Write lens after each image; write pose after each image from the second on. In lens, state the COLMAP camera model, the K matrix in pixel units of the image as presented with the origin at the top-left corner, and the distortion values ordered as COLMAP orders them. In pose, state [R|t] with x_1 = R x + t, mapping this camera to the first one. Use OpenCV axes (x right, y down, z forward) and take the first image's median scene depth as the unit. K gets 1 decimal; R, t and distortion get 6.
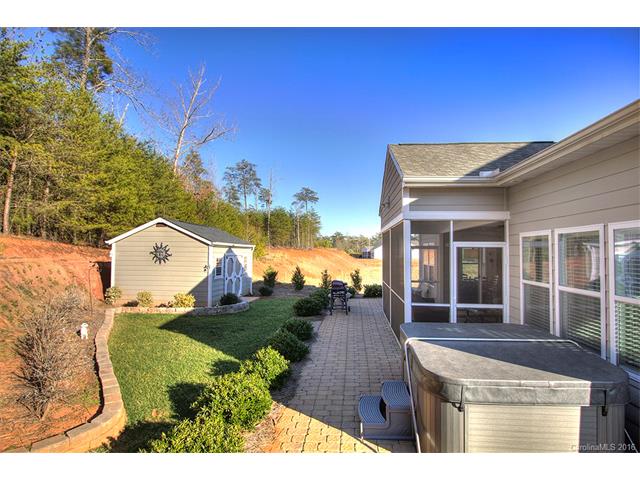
lens RADIAL K [[348.5, 0, 320.0], [0, 348.5, 240.0], [0, 0, 1]] dist [0.000023, -0.000006]
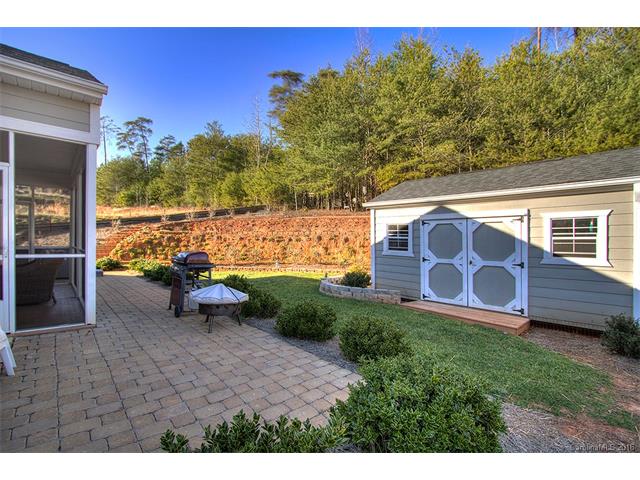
lens RADIAL K [[288.4, 0, 320.0], [0, 288.4, 240.0], [0, 0, 1]] dist [0.000172, 0.000056]
pose [[-0.674146, -0.006912, -0.738565, 0.207713], [0.019166, 0.999456, -0.026848, 0.088011], [0.738349, -0.032254, -0.673647, 1.189261]]
